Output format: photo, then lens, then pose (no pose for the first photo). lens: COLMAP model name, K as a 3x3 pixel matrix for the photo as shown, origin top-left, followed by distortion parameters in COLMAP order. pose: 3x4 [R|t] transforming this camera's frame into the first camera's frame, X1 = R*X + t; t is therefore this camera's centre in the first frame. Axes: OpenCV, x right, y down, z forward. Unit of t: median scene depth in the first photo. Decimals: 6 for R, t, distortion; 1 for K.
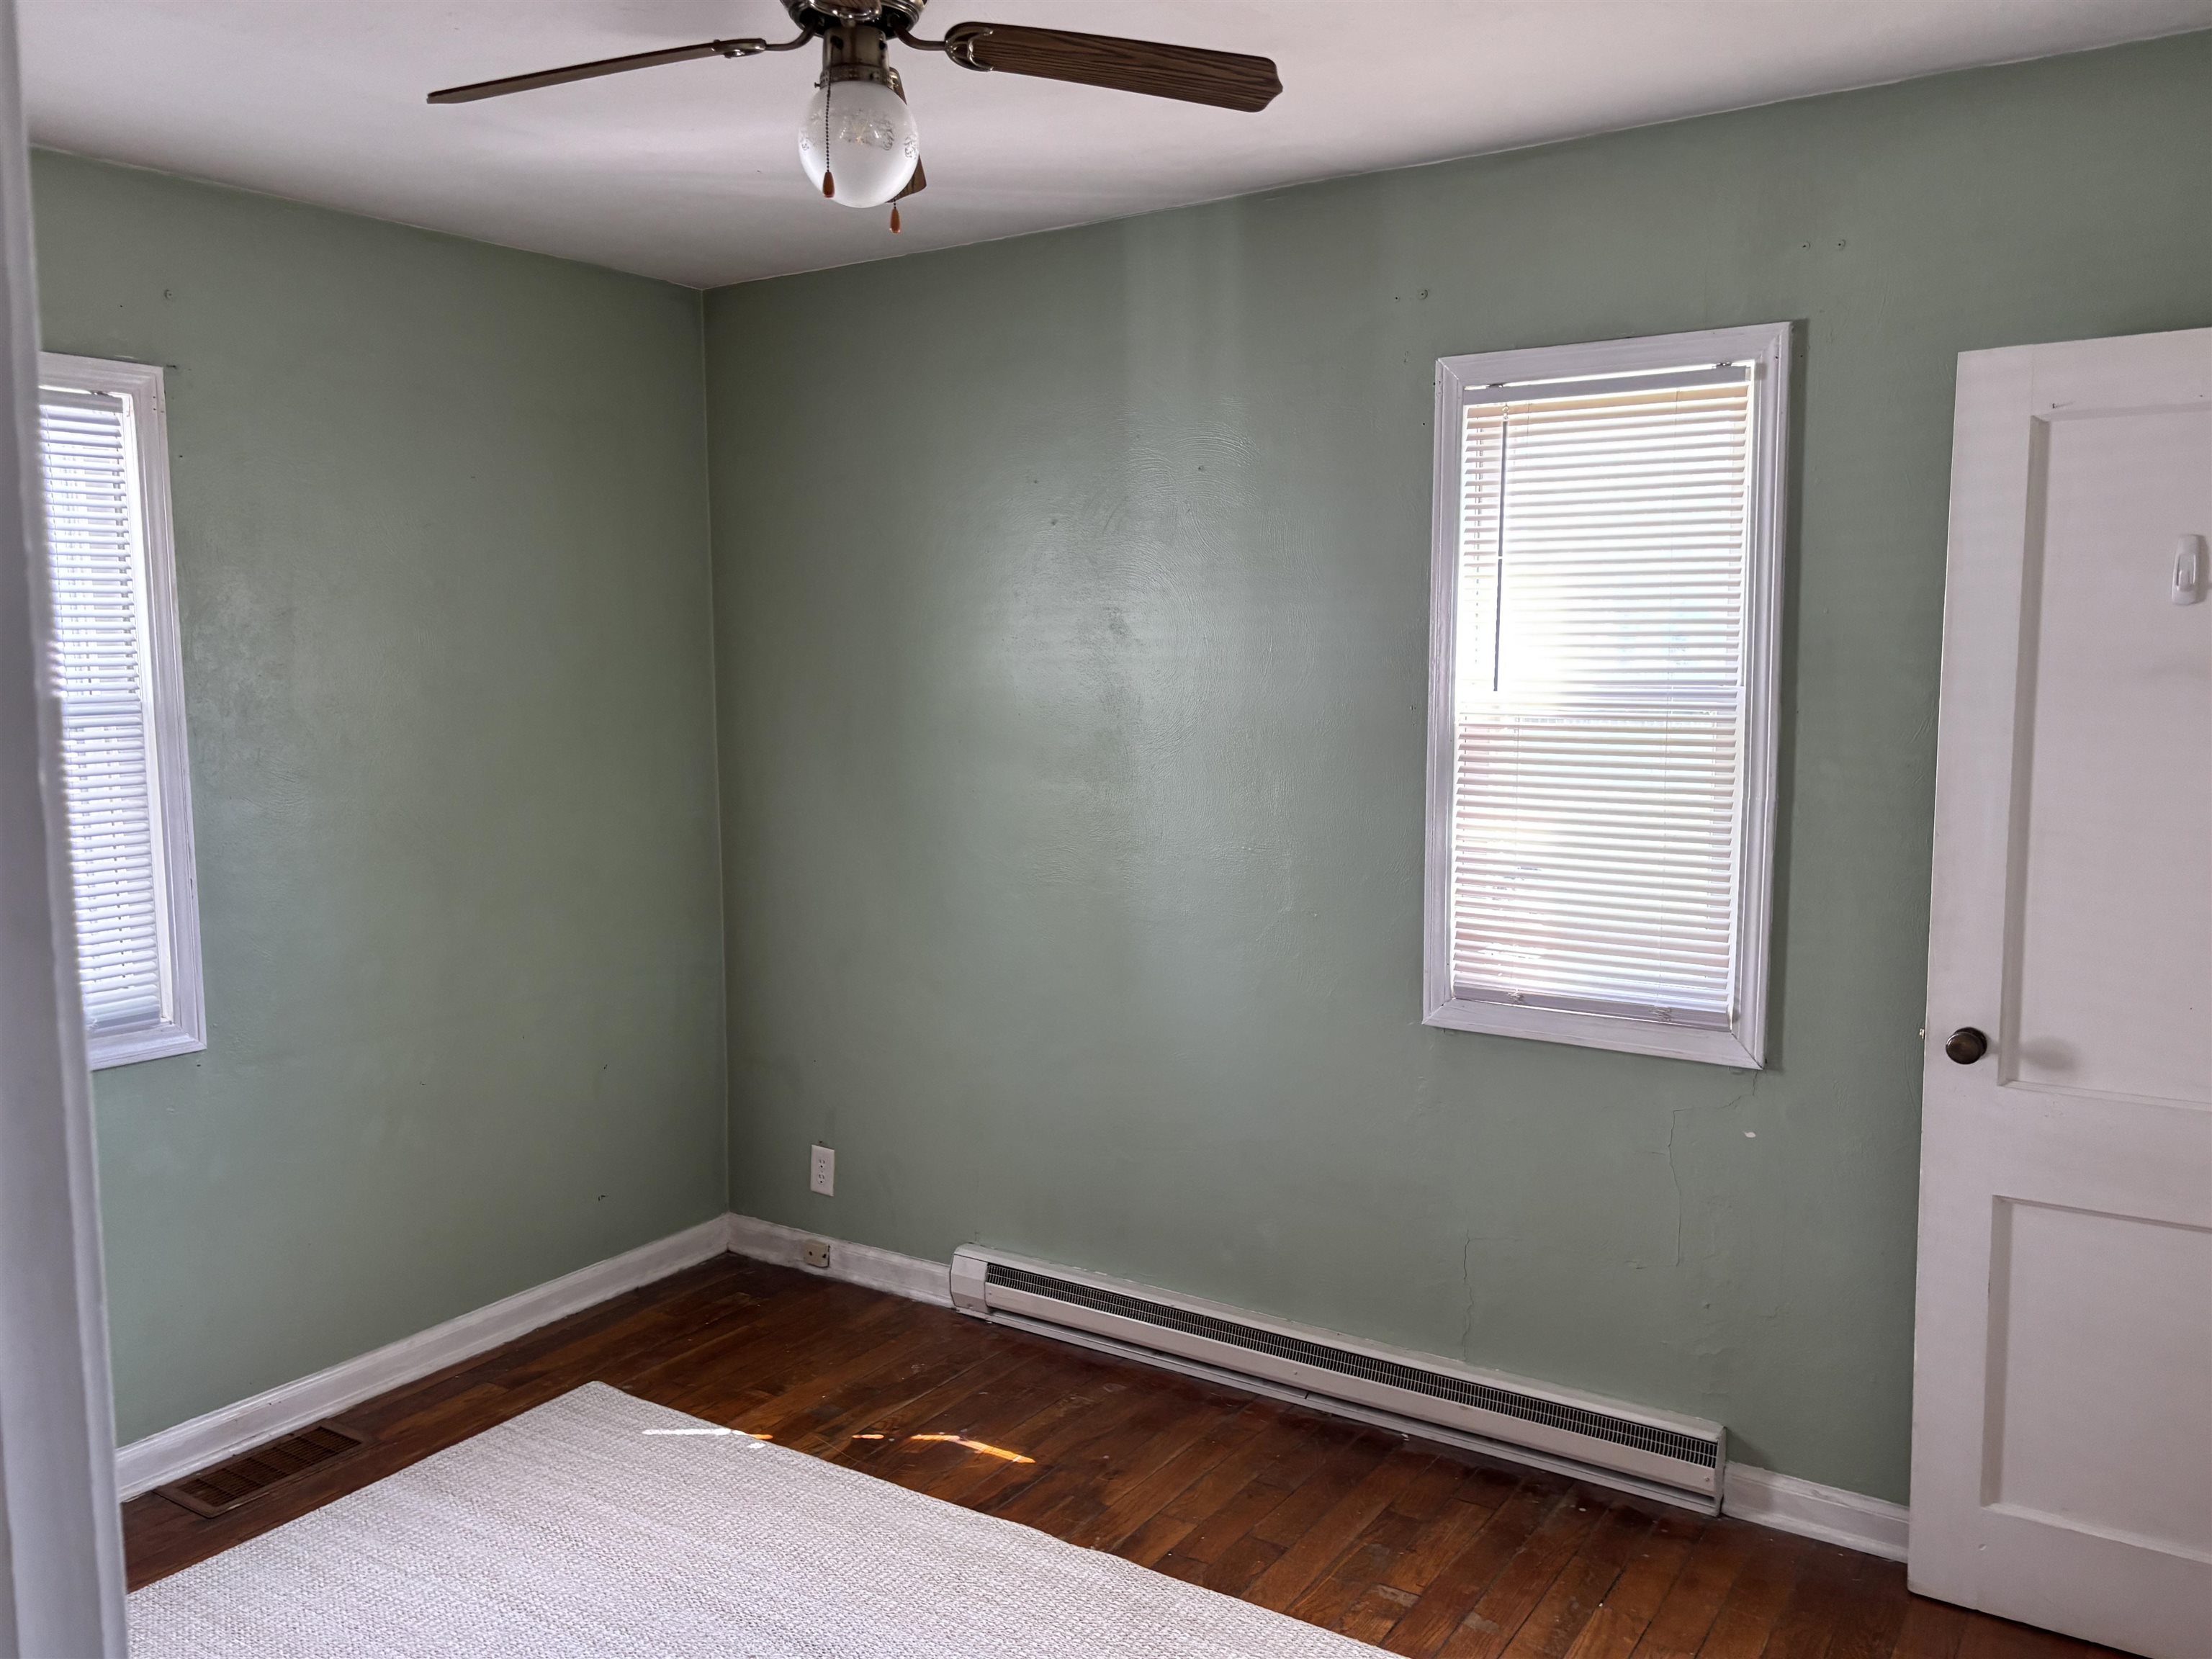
lens RADIAL K [[1720.9, 0, 1102.3], [0, 1720.9, 831.3], [0, 0, 1]] dist [0.007317, 0.005220]
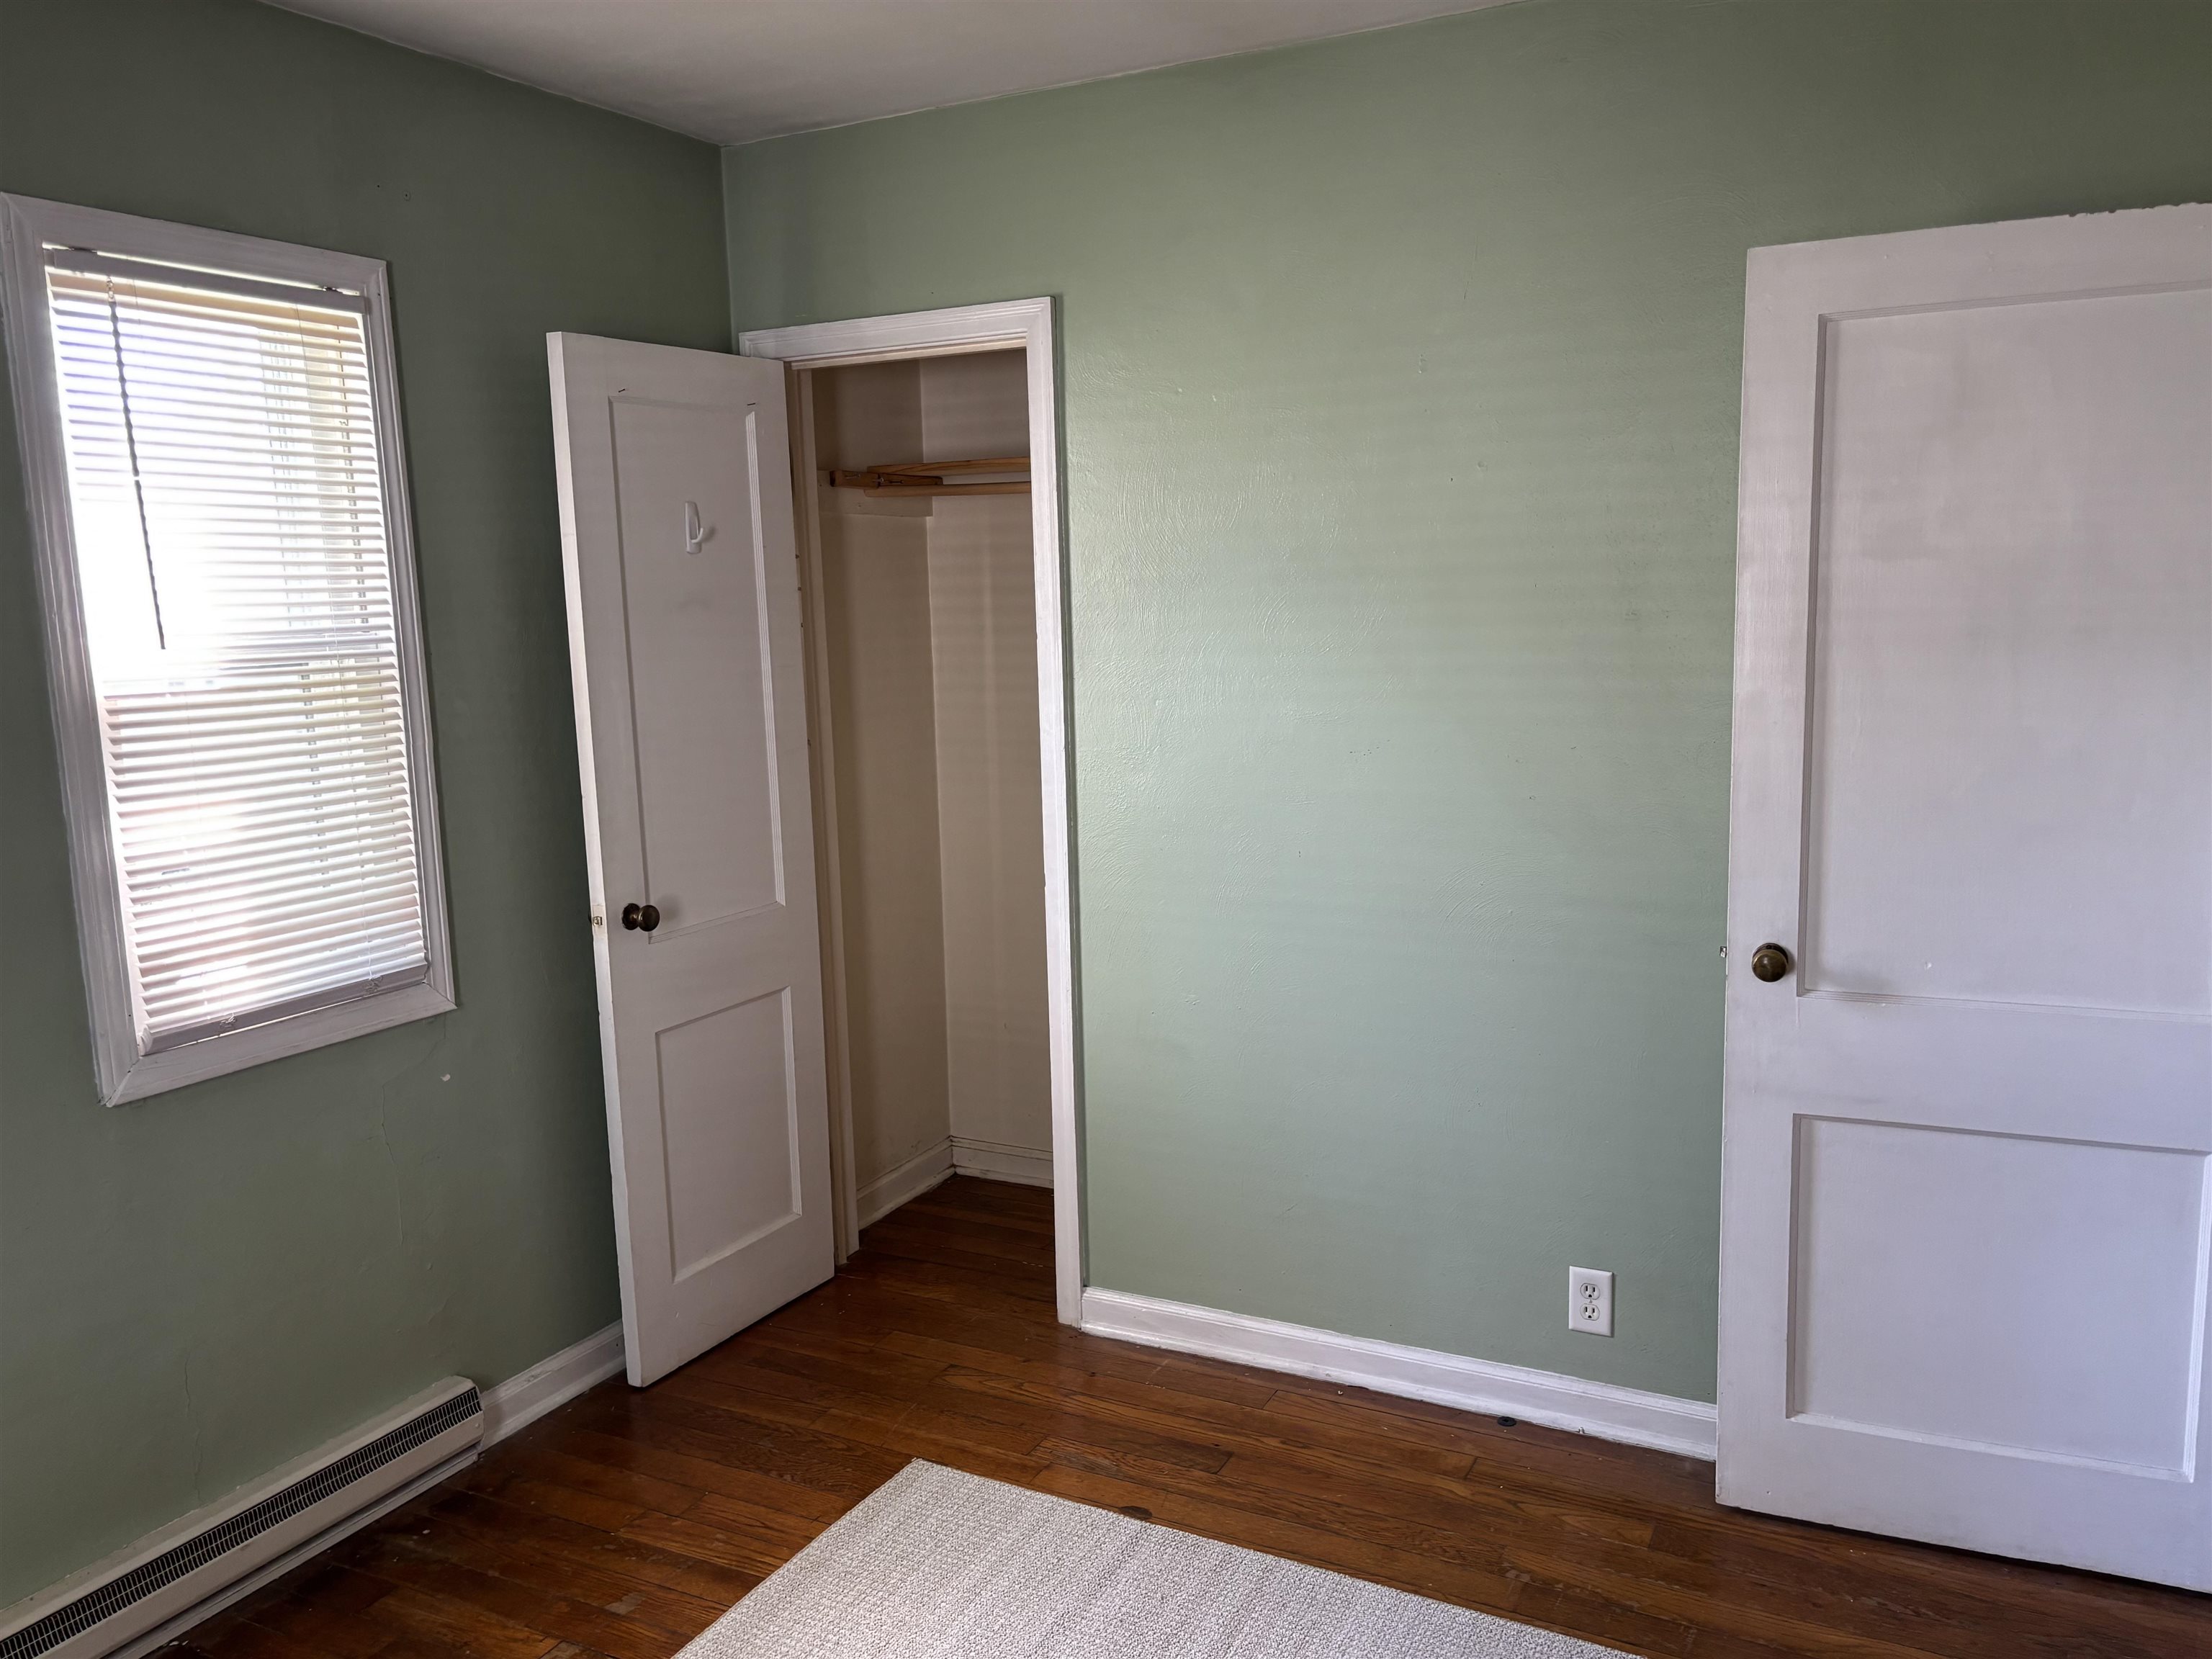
lens RADIAL K [[1648.1, 0, 1117.1], [0, 1648.1, 826.8], [0, 0, 1]] dist [0.006229, -0.036200]
pose [[-0.110391, -0.134606, 0.984731, -0.587935], [0.132883, 0.979892, 0.148841, -0.057573], [-0.984965, 0.147284, -0.090285, 0.675044]]
